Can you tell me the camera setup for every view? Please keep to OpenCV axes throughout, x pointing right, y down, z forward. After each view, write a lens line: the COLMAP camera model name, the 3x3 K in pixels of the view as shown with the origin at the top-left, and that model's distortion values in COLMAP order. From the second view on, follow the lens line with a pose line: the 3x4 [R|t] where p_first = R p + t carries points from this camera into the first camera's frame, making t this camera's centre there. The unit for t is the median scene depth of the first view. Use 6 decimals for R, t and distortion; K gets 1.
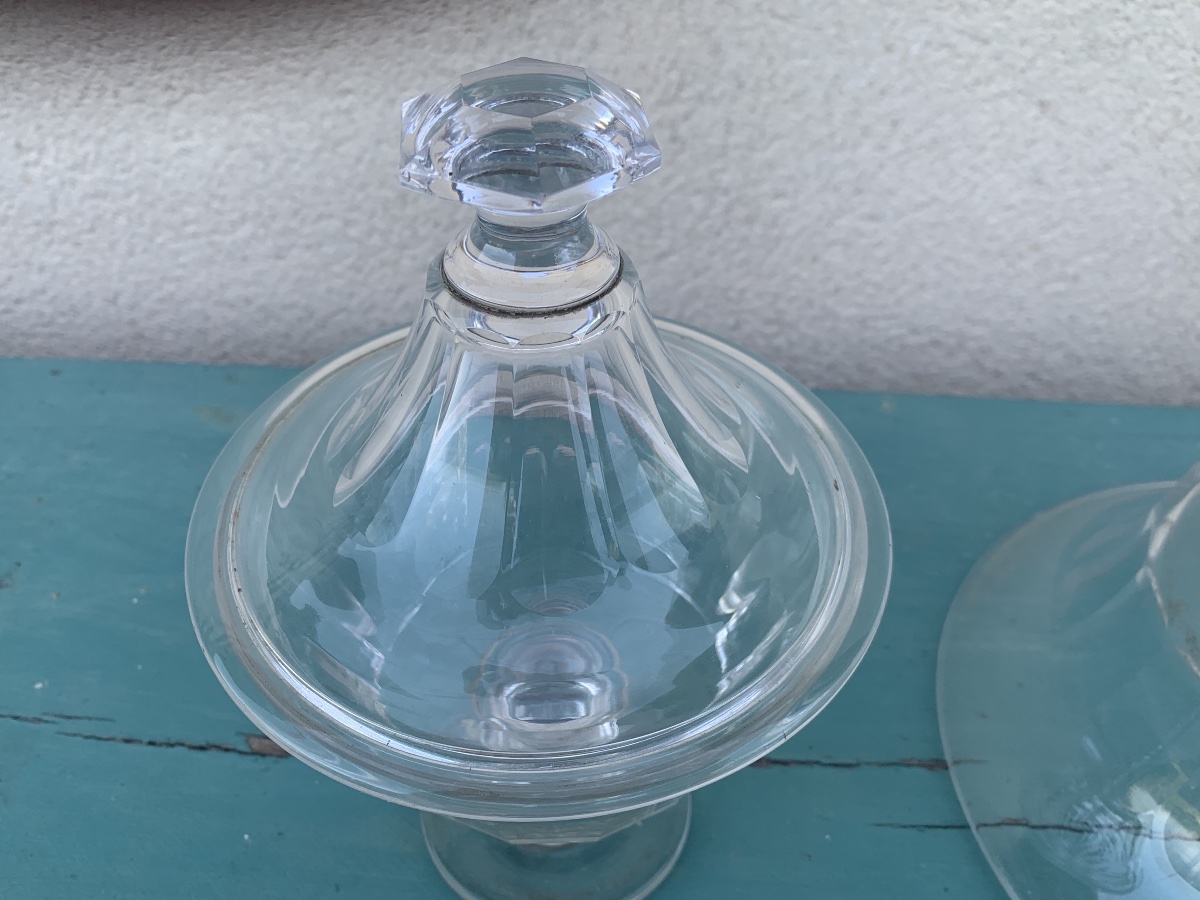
lens RADIAL K [[981.4, 0, 604.8], [0, 981.4, 414.3], [0, 0, 1]] dist [-0.029993, 0.026339]
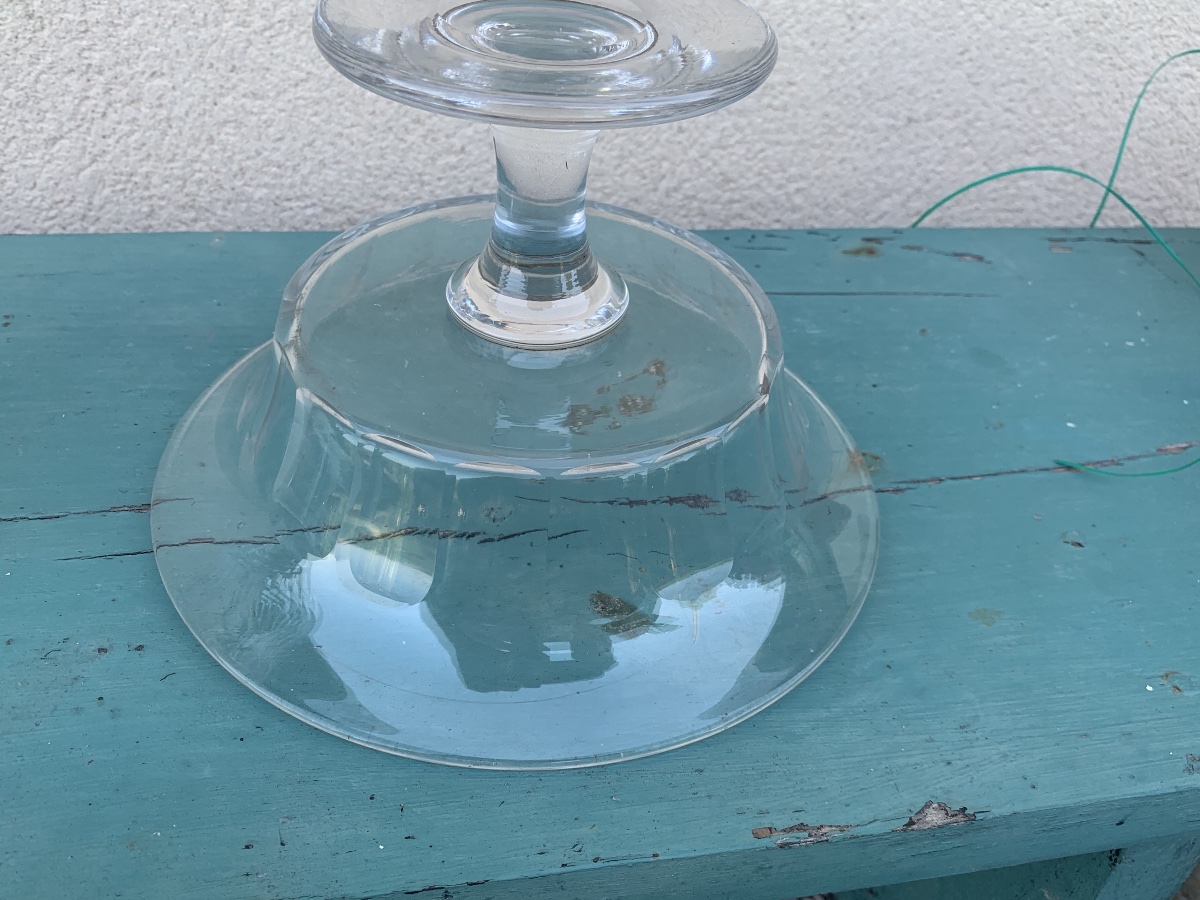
lens RADIAL K [[956.9, 0, 601.6], [0, 956.9, 458.3], [0, 0, 1]] dist [-0.008485, -0.004944]
pose [[0.970138, -0.097786, 0.221967, 0.392175], [0.096028, 0.995202, 0.018723, 0.218233], [-0.222733, 0.003151, 0.974874, -0.090490]]
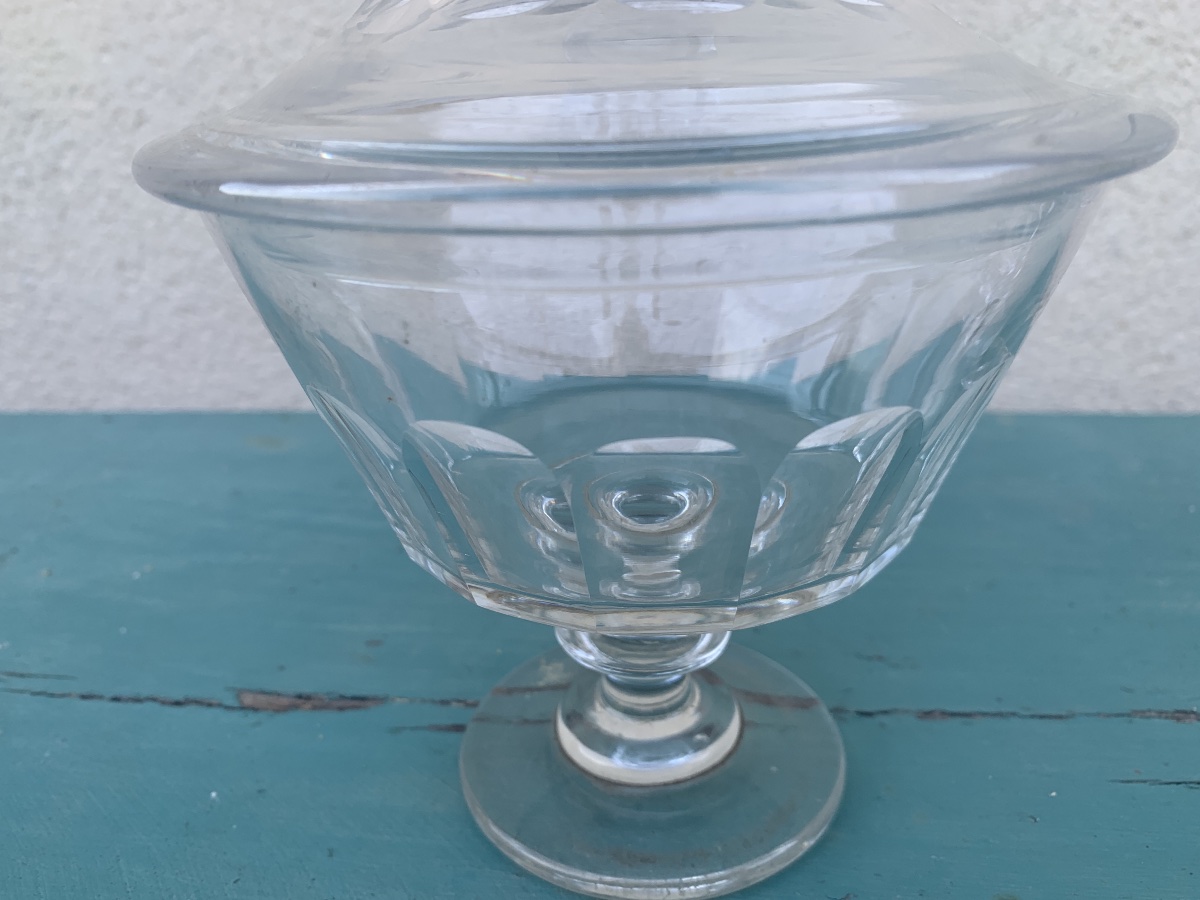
lens RADIAL K [[868.6, 0, 602.5], [0, 868.6, 476.0], [0, 0, 1]] dist [0.008257, -0.013189]
pose [[0.998330, -0.015562, -0.055630, -0.028511], [-0.002277, 0.951682, -0.307077, 0.252505], [0.057721, 0.306691, 0.950057, 0.212863]]
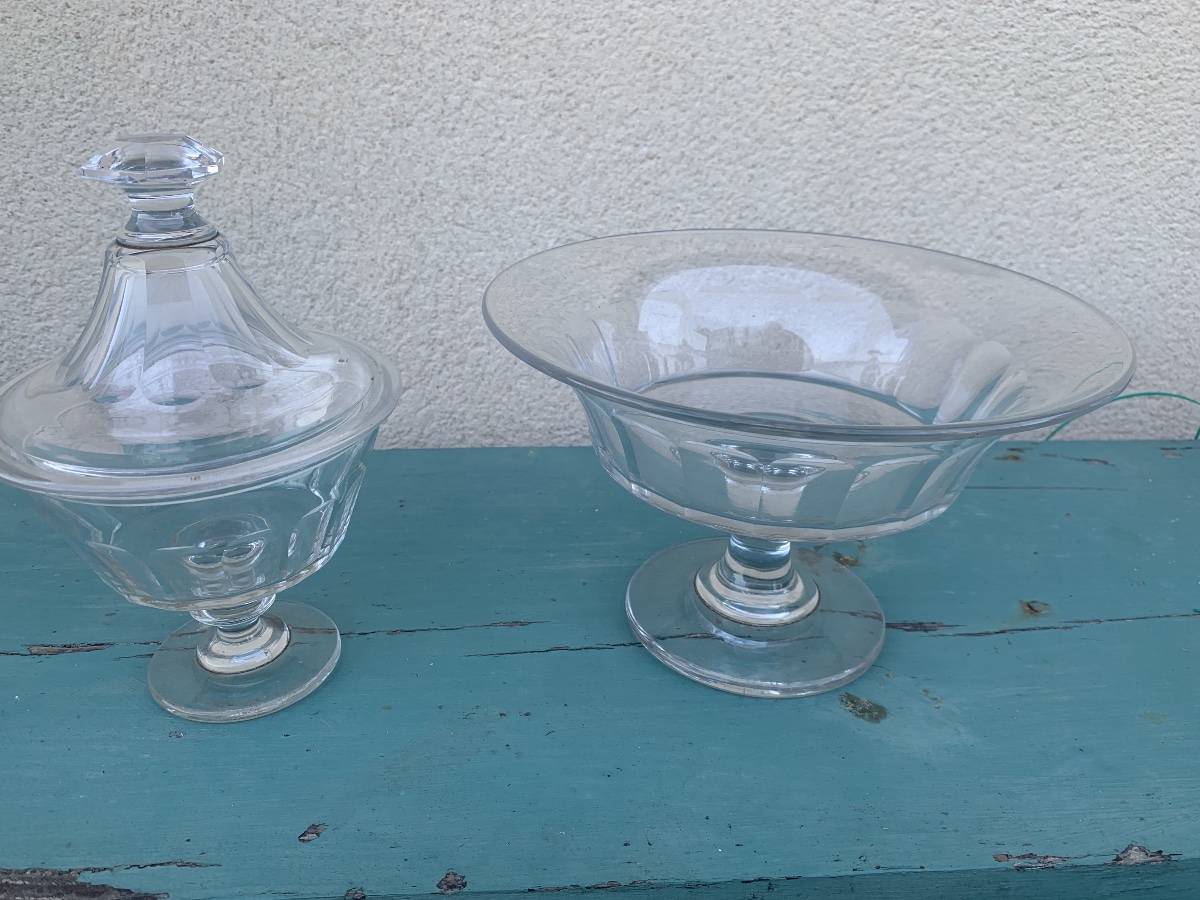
lens RADIAL K [[868.6, 0, 615.4], [0, 868.6, 478.2], [0, 0, 1]] dist [0.008257, -0.013189]
pose [[0.990836, -0.053194, 0.124156, 0.221481], [0.080060, 0.971608, -0.222638, 0.295545], [-0.108788, 0.230538, 0.966963, -0.253466]]
